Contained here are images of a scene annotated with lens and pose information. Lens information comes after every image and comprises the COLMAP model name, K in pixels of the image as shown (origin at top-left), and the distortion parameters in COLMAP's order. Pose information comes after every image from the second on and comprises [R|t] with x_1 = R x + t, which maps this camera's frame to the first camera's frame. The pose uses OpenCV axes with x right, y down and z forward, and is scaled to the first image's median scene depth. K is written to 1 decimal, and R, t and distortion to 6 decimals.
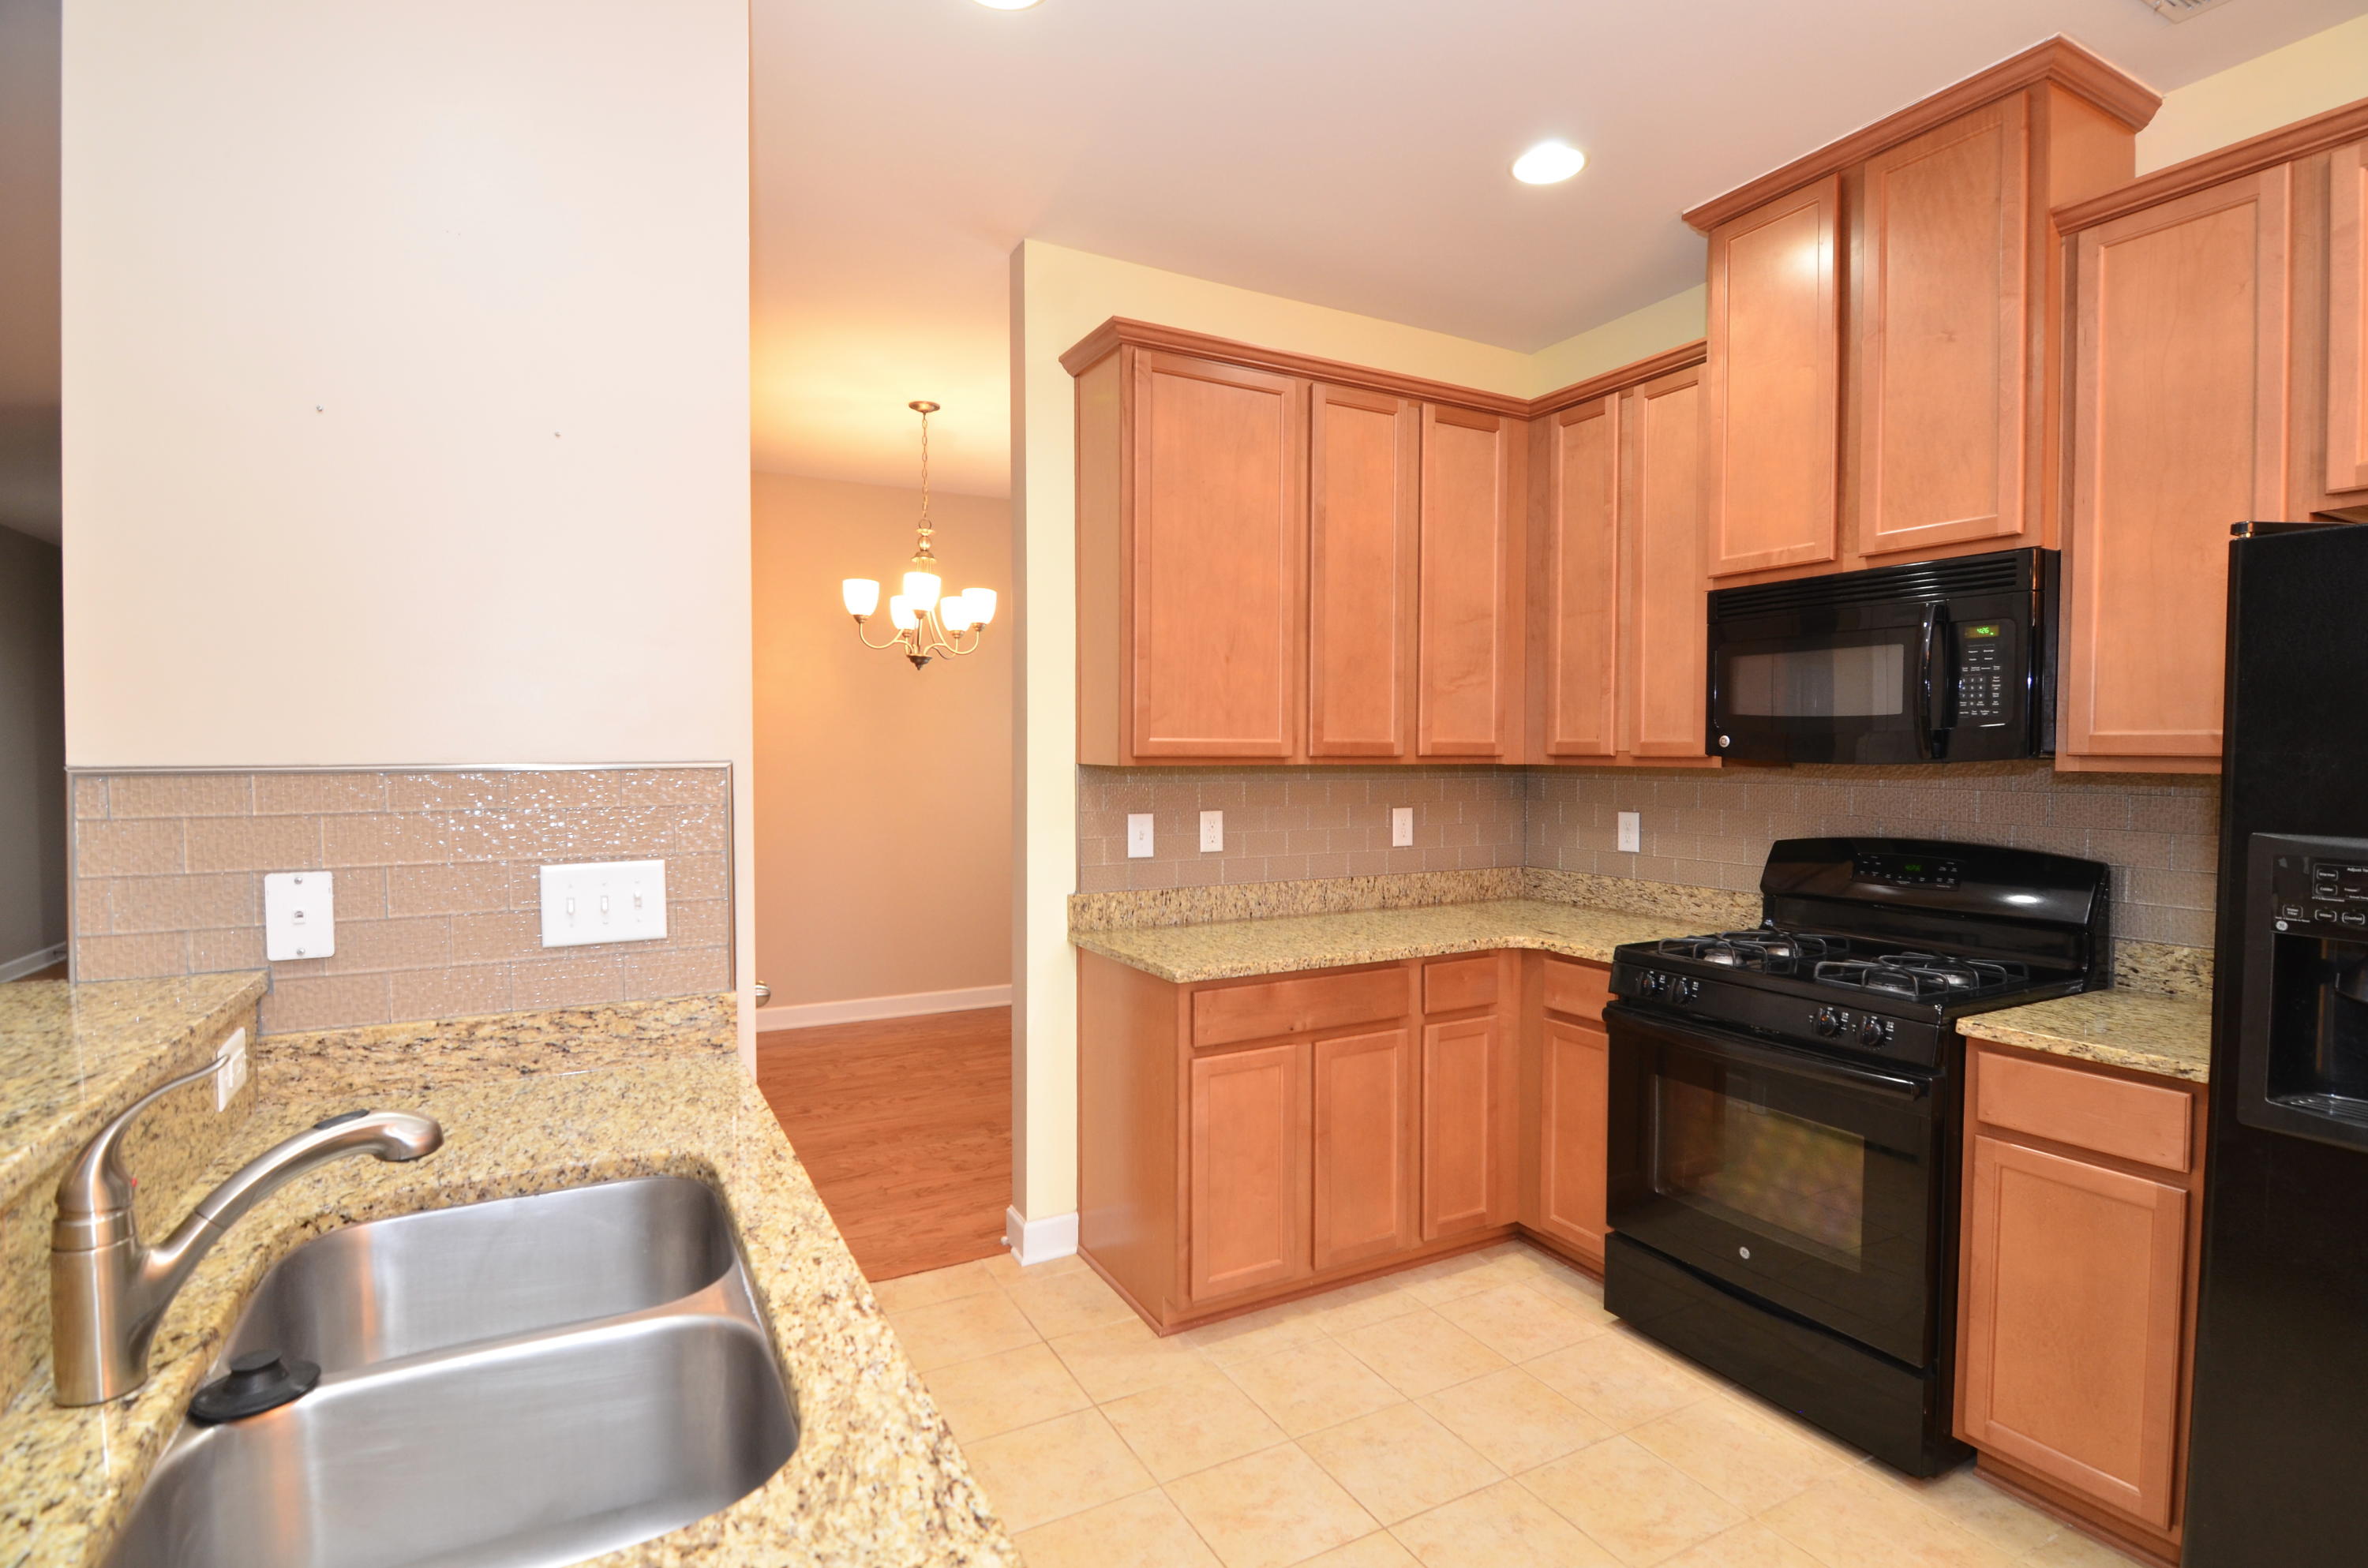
lens RADIAL K [[1137.6, 0, 1202.0], [0, 1137.6, 787.8], [0, 0, 1]] dist [-0.004678, -0.010472]
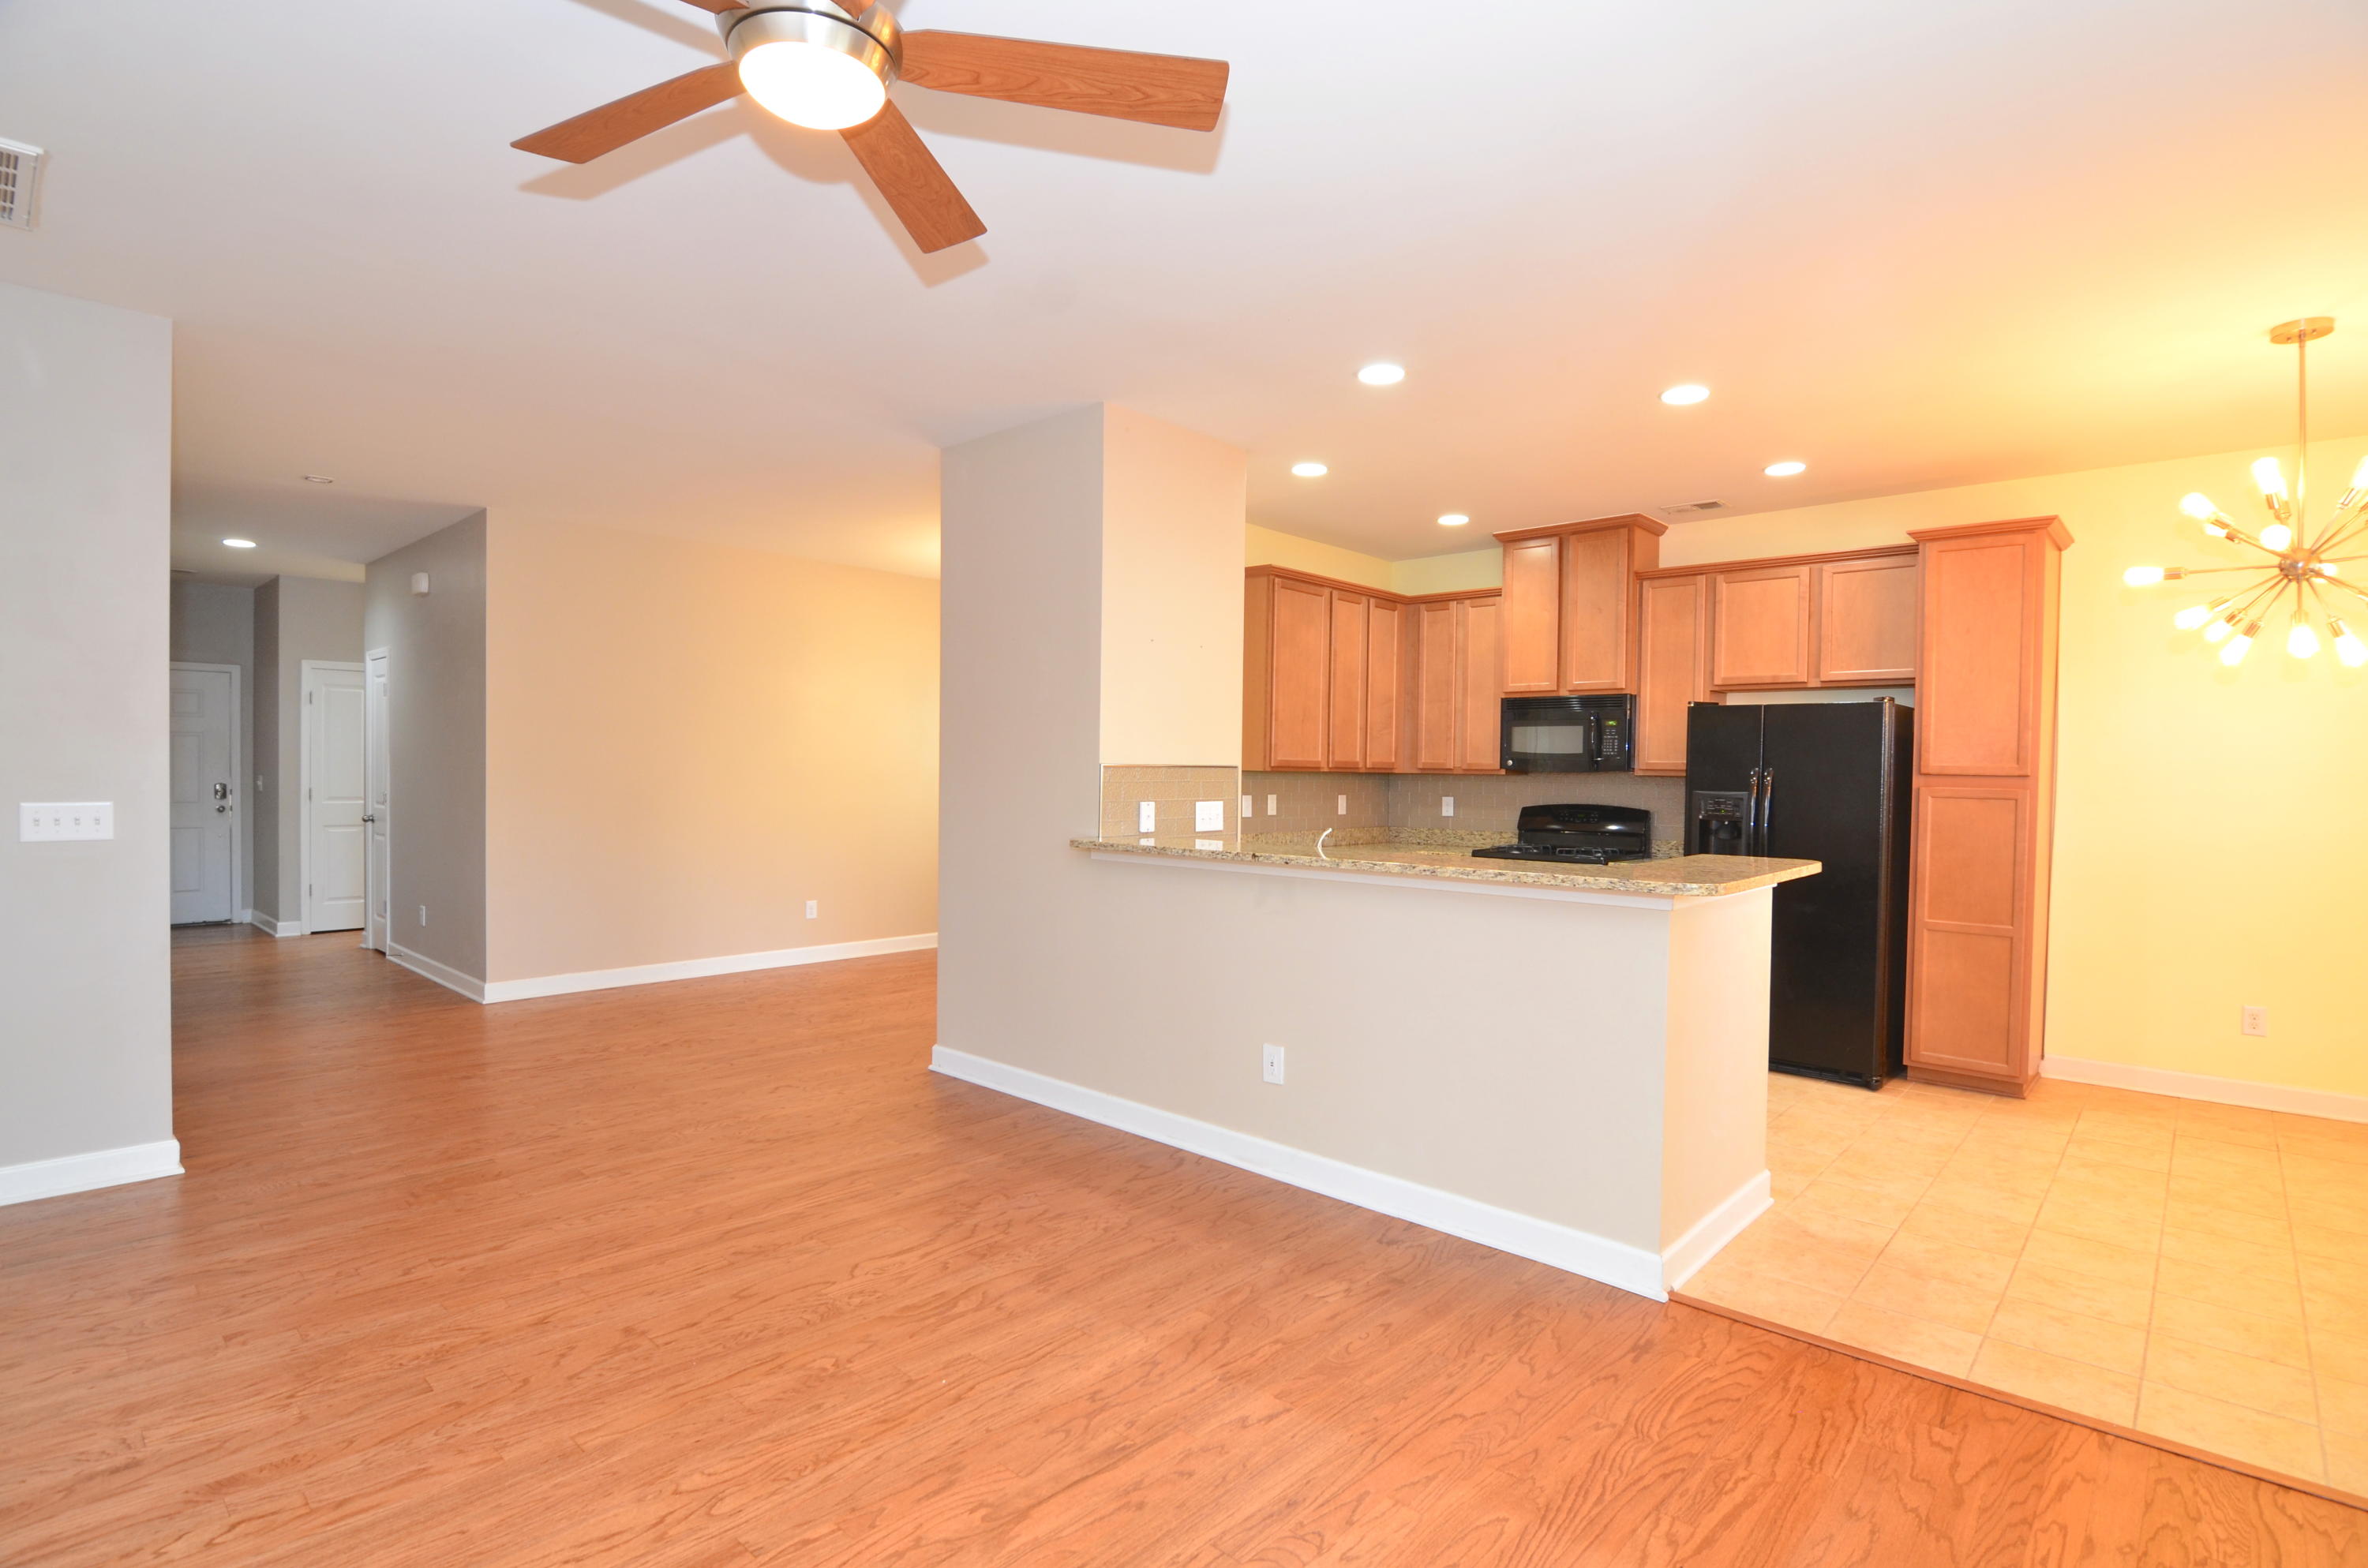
lens RADIAL K [[1137.6, 0, 1201.7], [0, 1137.6, 789.3], [0, 0, 1]] dist [-0.004678, -0.010472]
pose [[0.943699, 0.005578, 0.330759, -0.888667], [-0.000809, 0.999894, -0.014553, 0.047025], [-0.330805, 0.013467, 0.943603, -0.969477]]
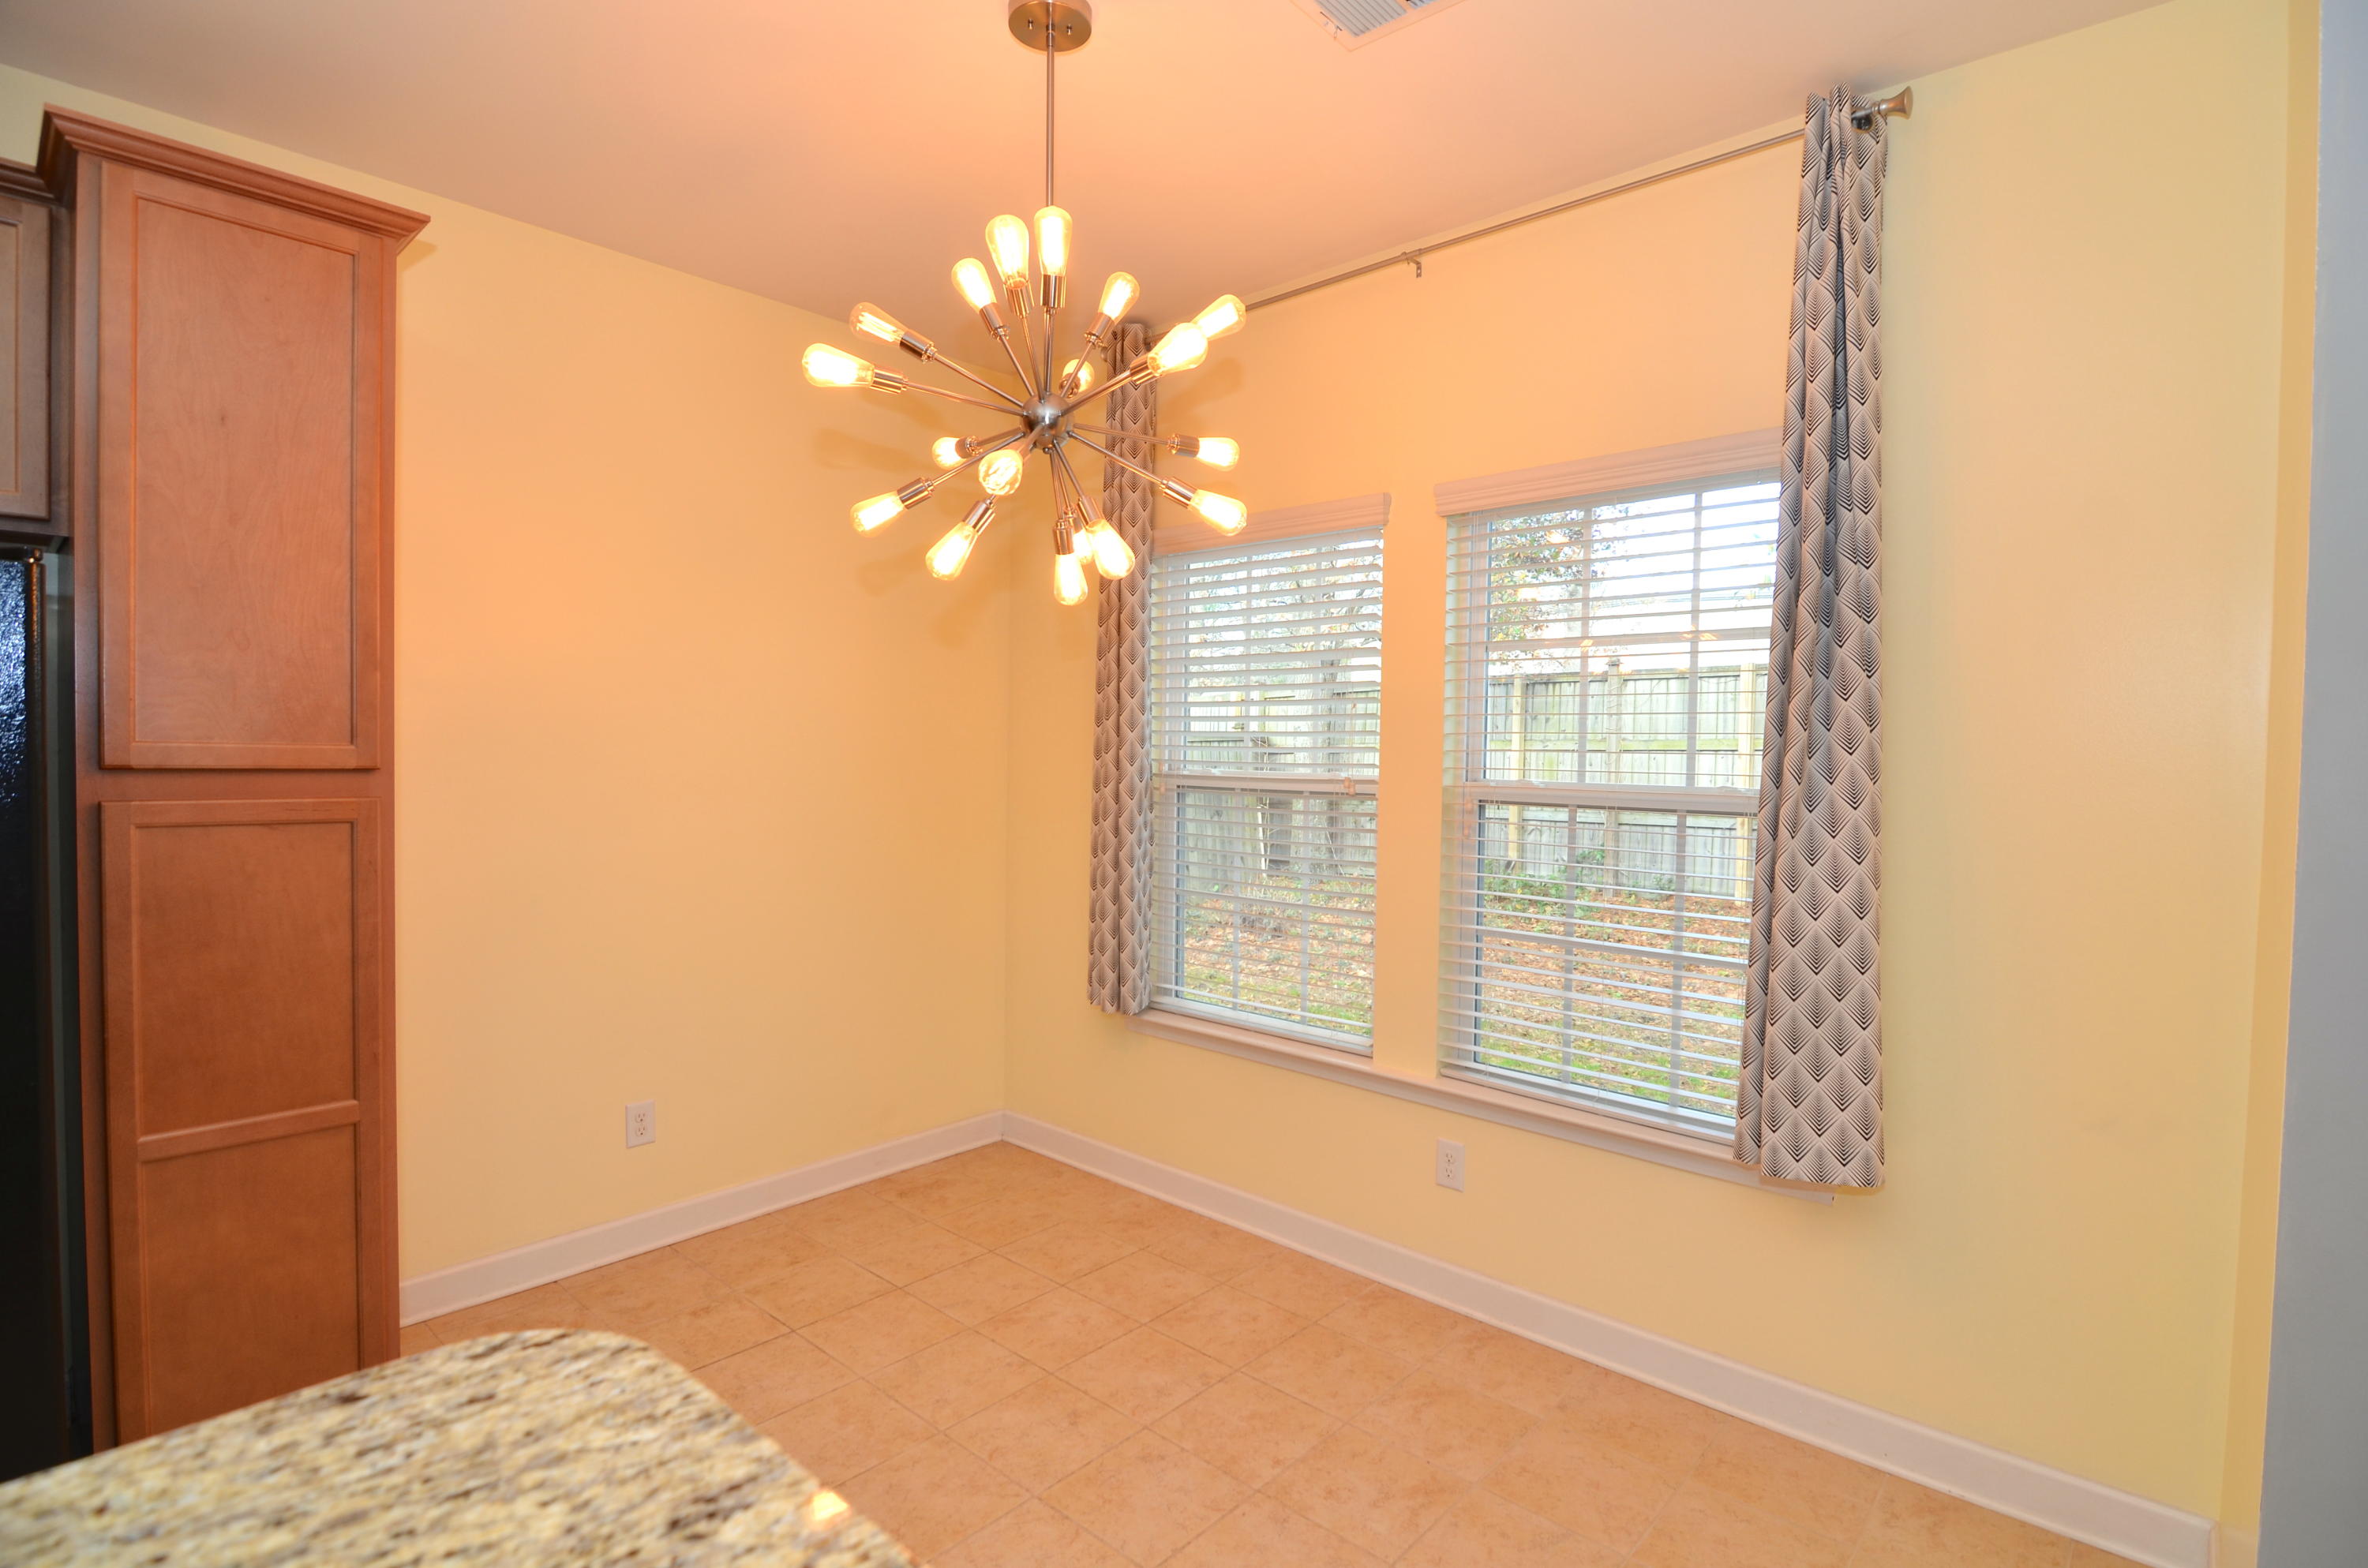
lens RADIAL K [[1137.6, 0, 1198.5], [0, 1137.6, 787.7], [0, 0, 1]] dist [-0.004678, -0.010472]
pose [[-0.337799, -0.038571, 0.940427, -0.110816], [0.017393, 0.998734, 0.047210, -0.011201], [-0.941057, 0.032304, -0.336701, -0.077571]]
